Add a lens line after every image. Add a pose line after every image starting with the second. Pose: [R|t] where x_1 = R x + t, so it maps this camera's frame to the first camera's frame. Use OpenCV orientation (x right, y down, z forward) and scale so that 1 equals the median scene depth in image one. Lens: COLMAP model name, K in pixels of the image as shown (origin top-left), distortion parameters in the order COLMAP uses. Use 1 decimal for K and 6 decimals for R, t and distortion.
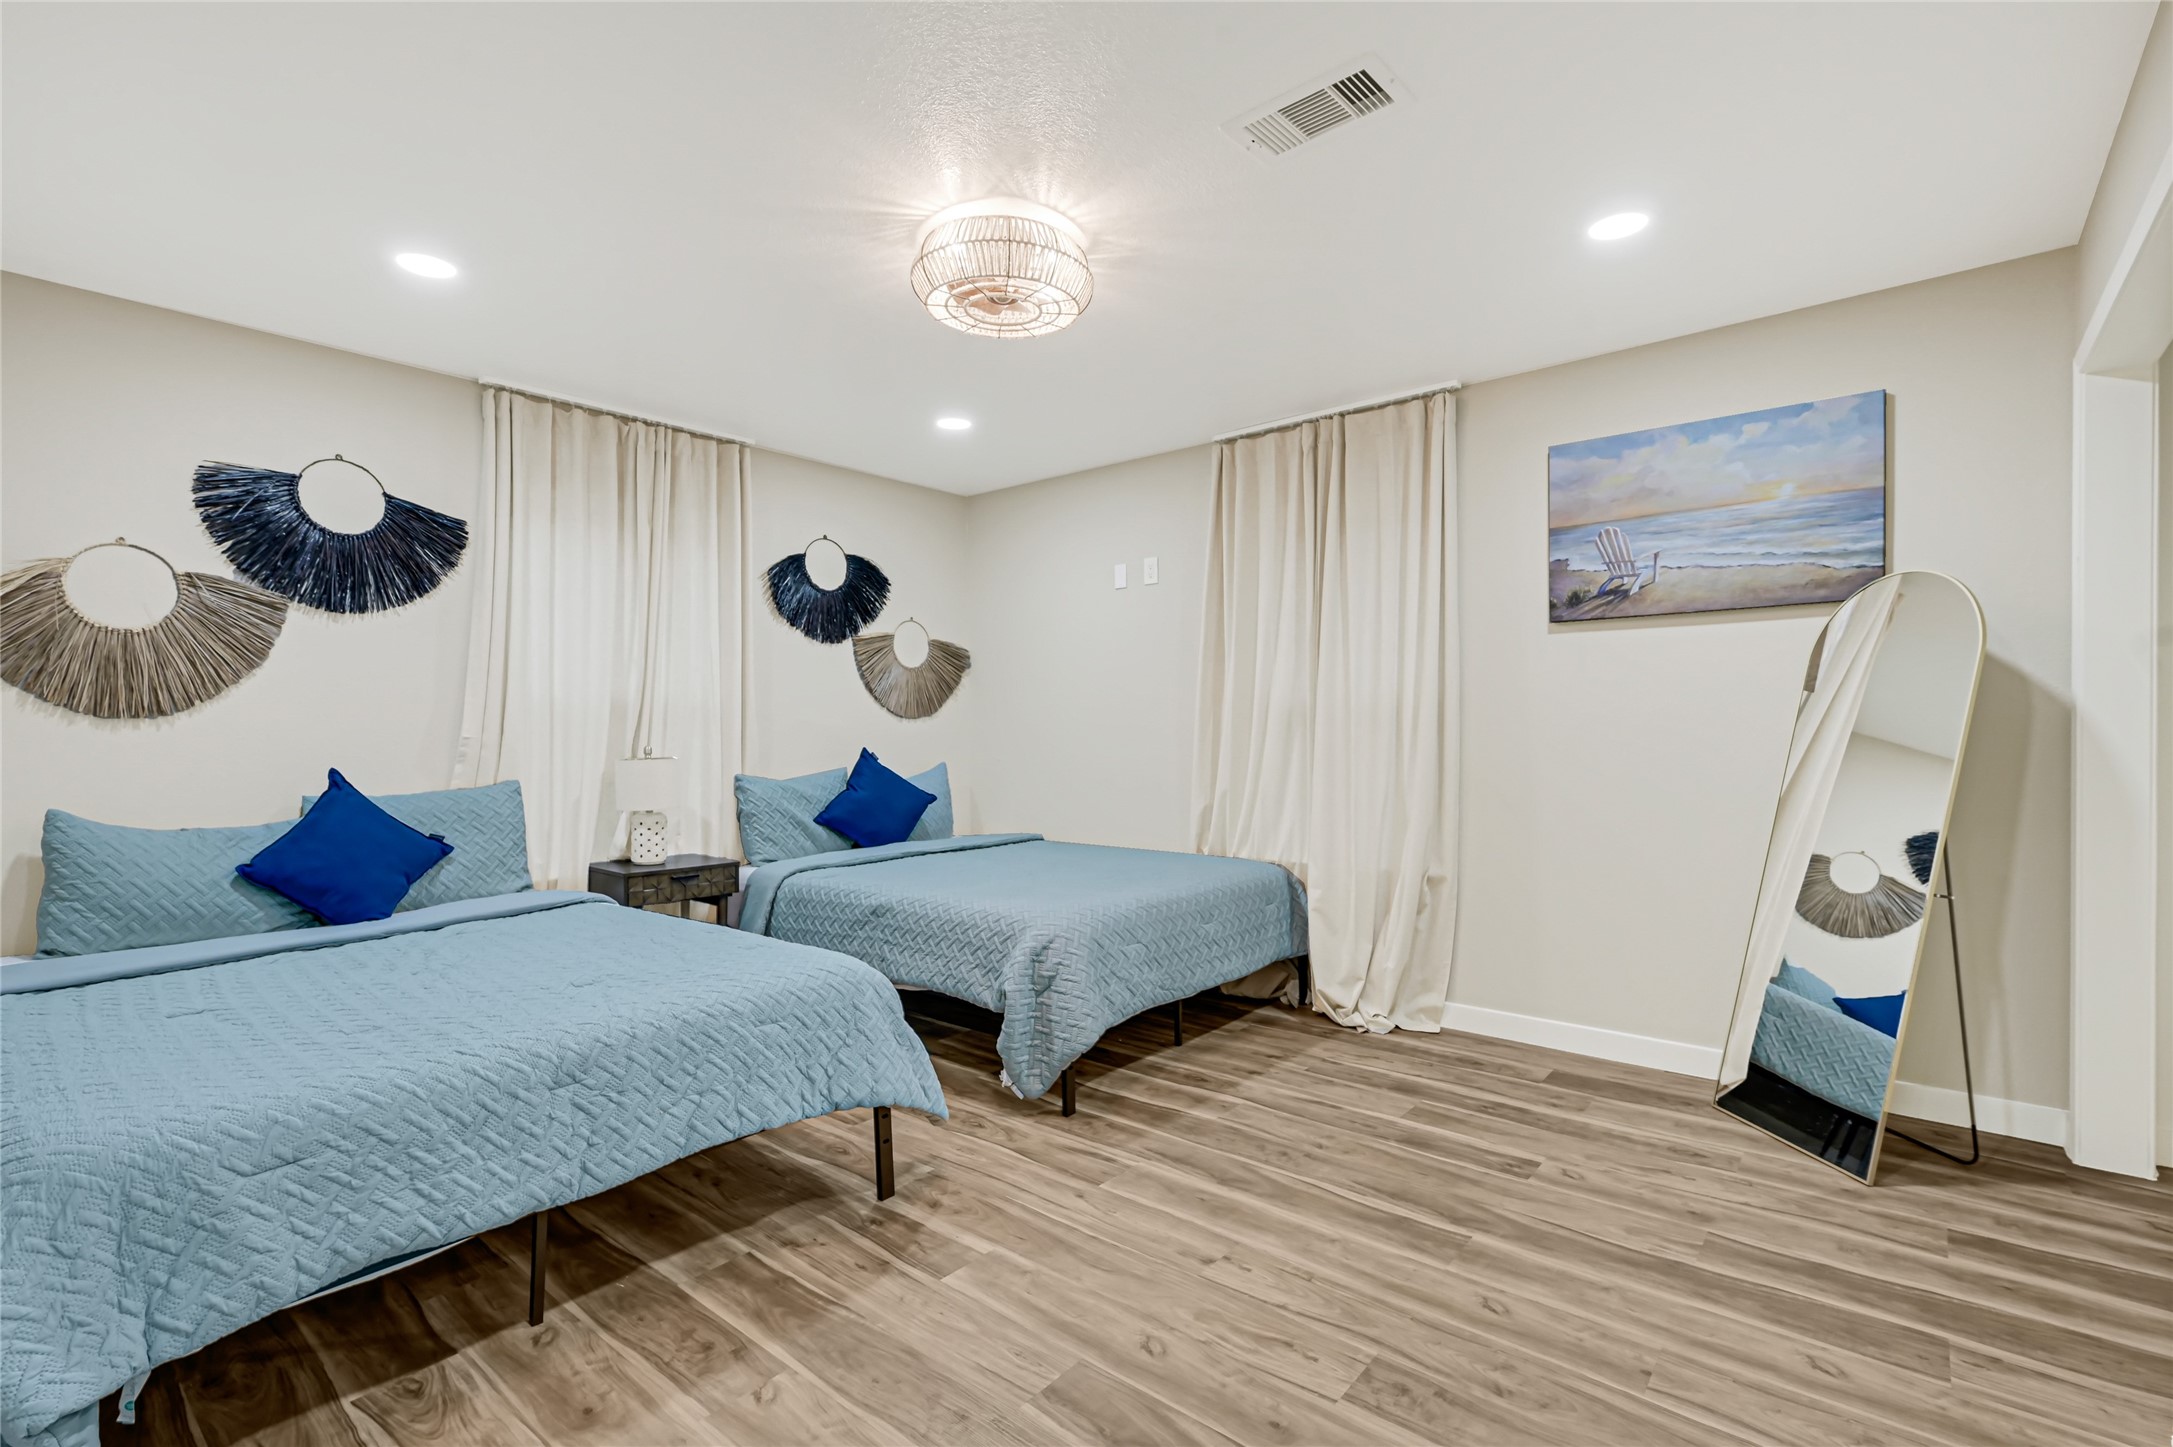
lens RADIAL K [[1024.4, 0, 1091.4], [0, 1024.4, 729.4], [0, 0, 1]] dist [-0.001302, 0.000022]
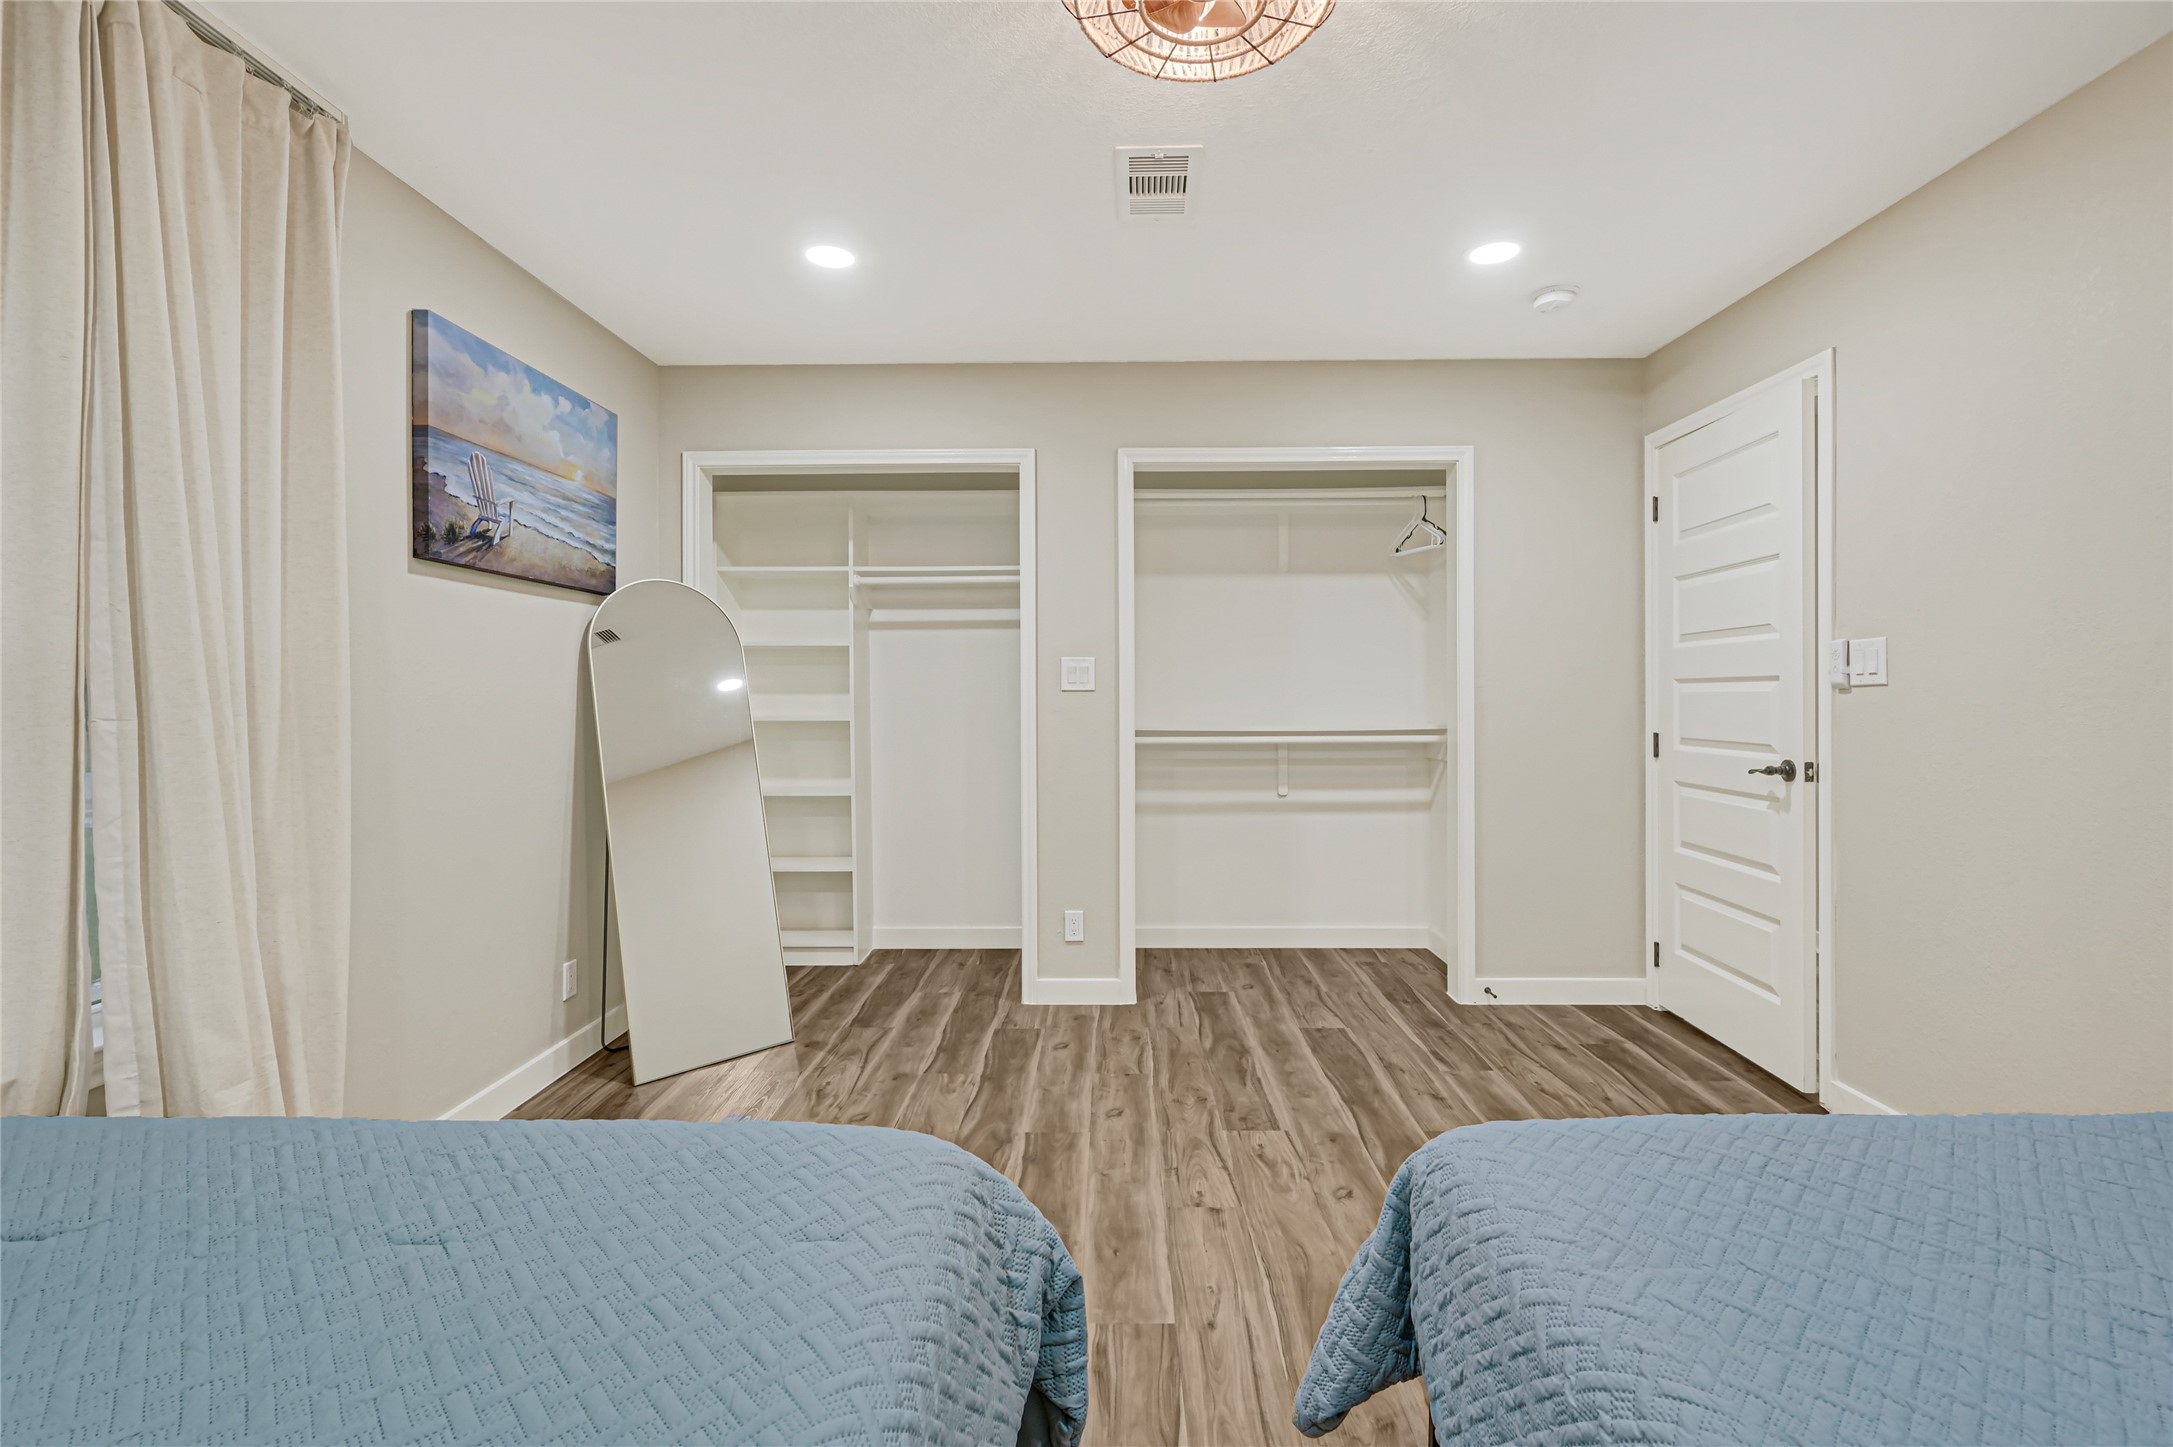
lens RADIAL K [[1024.4, 0, 1090.4], [0, 1024.4, 705.5], [0, 0, 1]] dist [-0.001302, 0.000022]
pose [[-0.649104, 0.006008, 0.760676, -0.510888], [0.015589, 0.999864, 0.005406, -0.001506], [-0.760540, 0.015367, -0.649110, 1.504807]]
